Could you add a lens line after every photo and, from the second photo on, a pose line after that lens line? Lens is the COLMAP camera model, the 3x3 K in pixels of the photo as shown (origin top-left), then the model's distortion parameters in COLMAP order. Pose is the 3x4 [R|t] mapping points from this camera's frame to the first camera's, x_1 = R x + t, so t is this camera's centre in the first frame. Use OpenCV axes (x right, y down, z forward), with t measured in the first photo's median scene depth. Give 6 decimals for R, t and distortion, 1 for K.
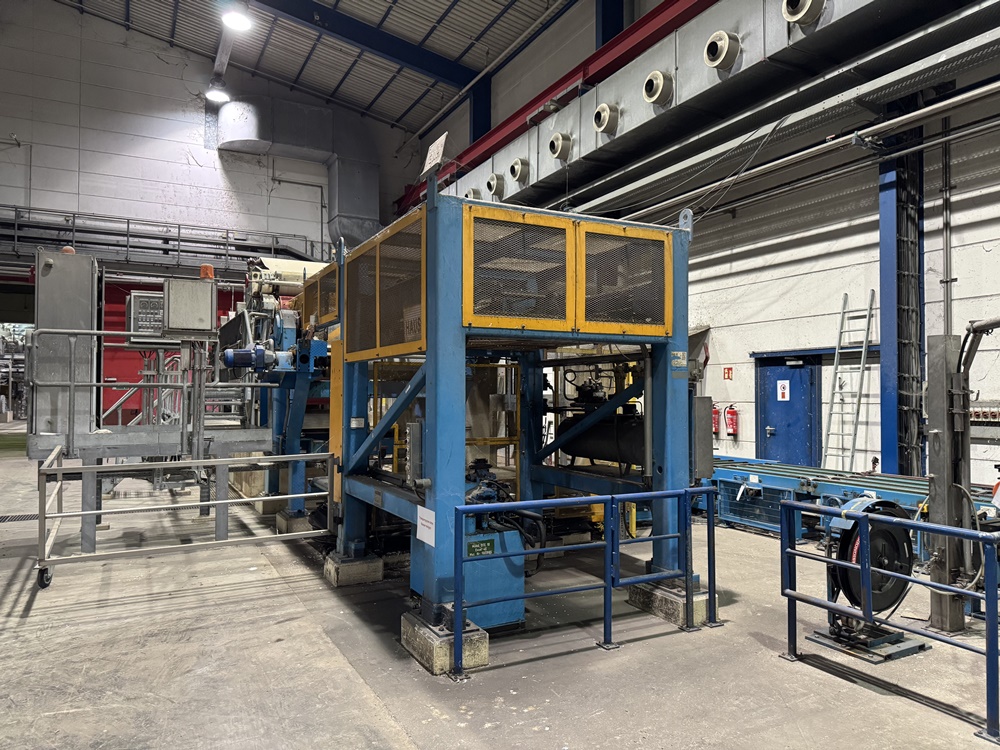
lens RADIAL K [[697.3, 0, 500.0], [0, 697.3, 375.0], [0, 0, 1]] dist [0.041685, -0.046982]
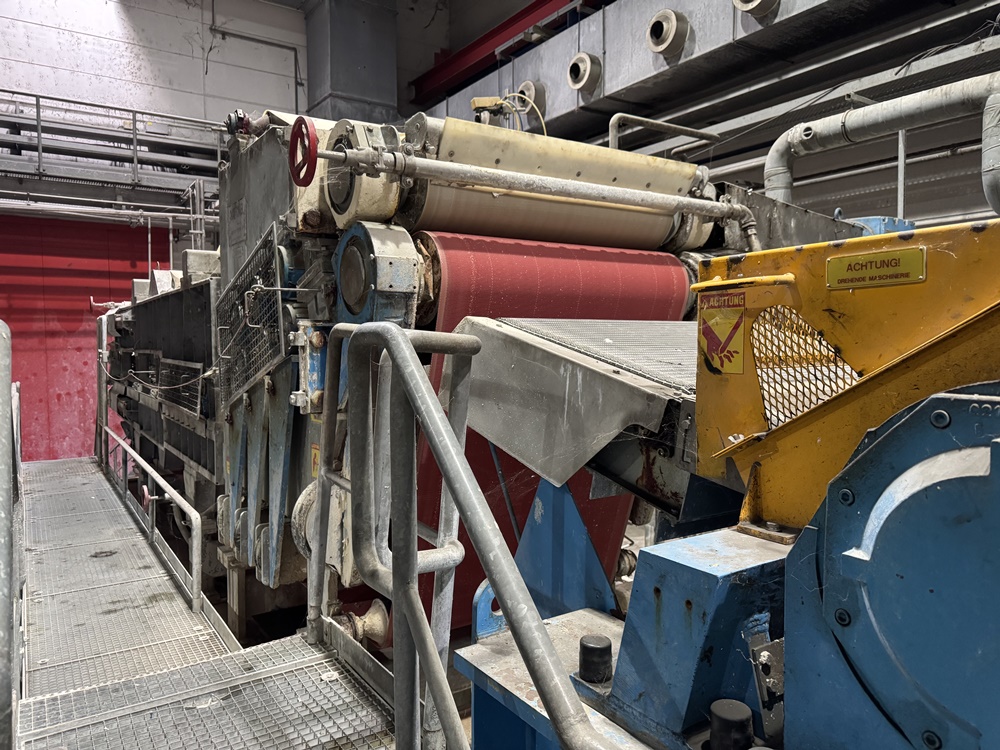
lens RADIAL K [[709.3, 0, 502.2], [0, 709.3, 368.5], [0, 0, 1]] dist [0.003803, -0.000885]
pose [[0.993733, -0.015591, 0.110690, -0.166134], [0.007775, 0.997468, 0.070690, -0.044058], [-0.111512, -0.069387, 0.991338, 0.401763]]
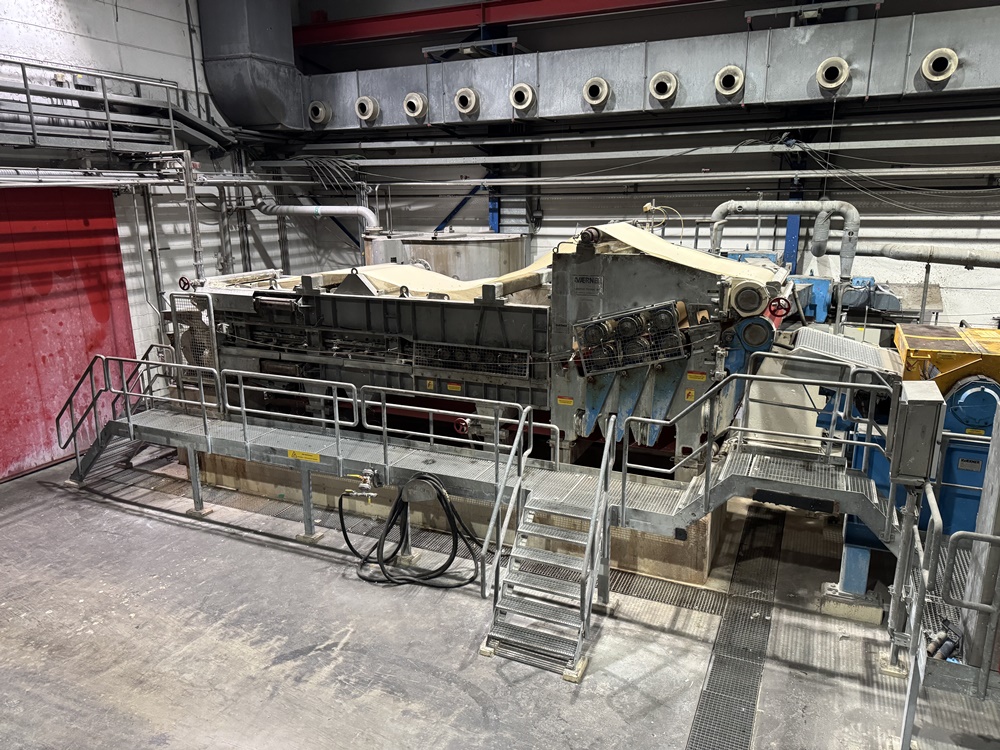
lens RADIAL K [[709.3, 0, 502.2], [0, 709.3, 368.5], [0, 0, 1]] dist [0.003803, -0.000885]
pose [[0.791948, -0.156281, 0.590250, -0.496038], [-0.004351, 0.965221, 0.261400, -0.129639], [-0.610573, -0.209583, 0.763725, 0.323364]]
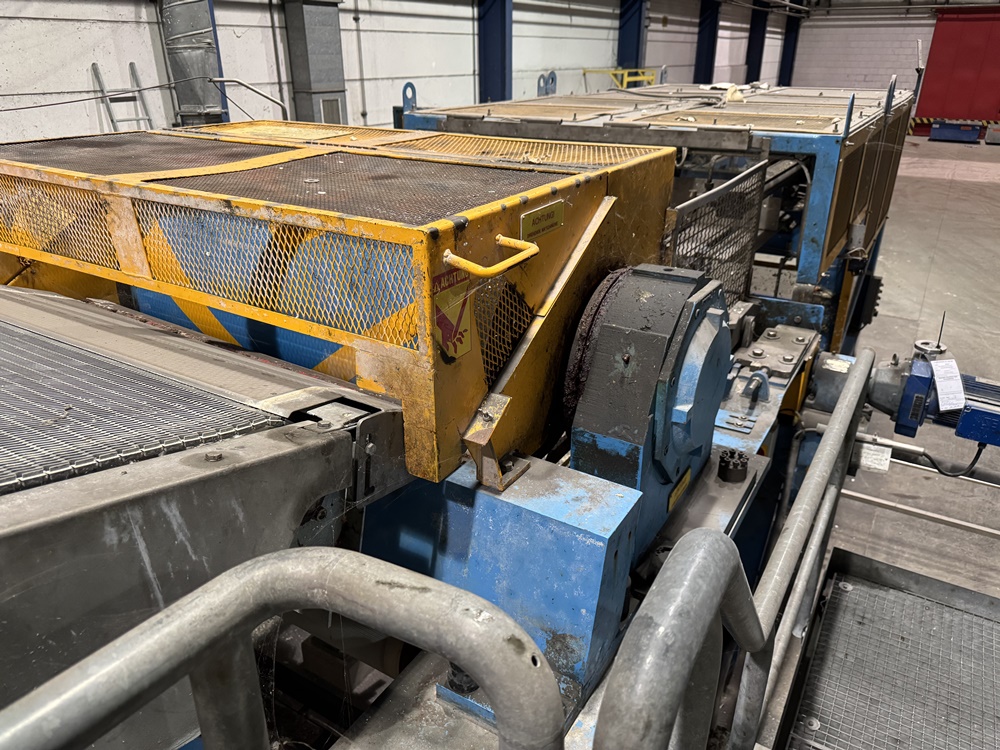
lens RADIAL K [[709.3, 0, 502.2], [0, 709.3, 368.5], [0, 0, 1]] dist [0.003803, -0.000885]
pose [[-0.517529, -0.353827, 0.779083, -0.184607], [-0.031979, 0.917861, 0.395611, -0.060494], [-0.855068, 0.179826, -0.486335, 0.488557]]
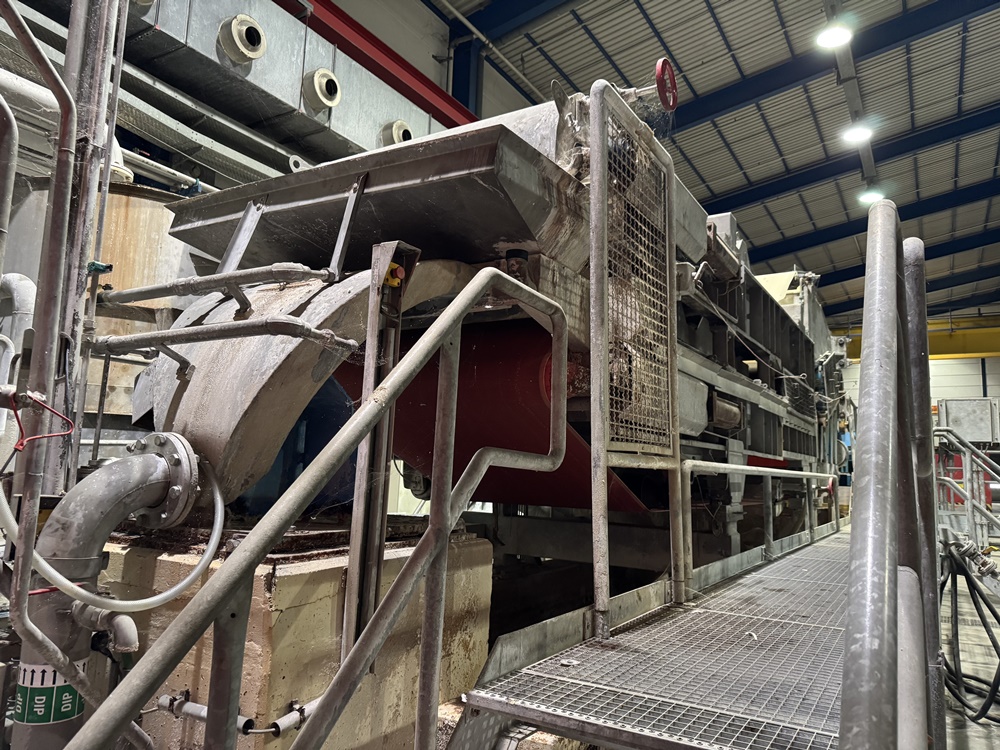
lens RADIAL K [[697.3, 0, 500.0], [0, 697.3, 375.0], [0, 0, 1]] dist [0.041685, -0.046982]
pose [[-0.513394, 0.094650, 0.852917, -0.463718], [-0.059707, 0.987551, -0.145530, 0.027106], [-0.856073, -0.125639, -0.501351, 0.956440]]
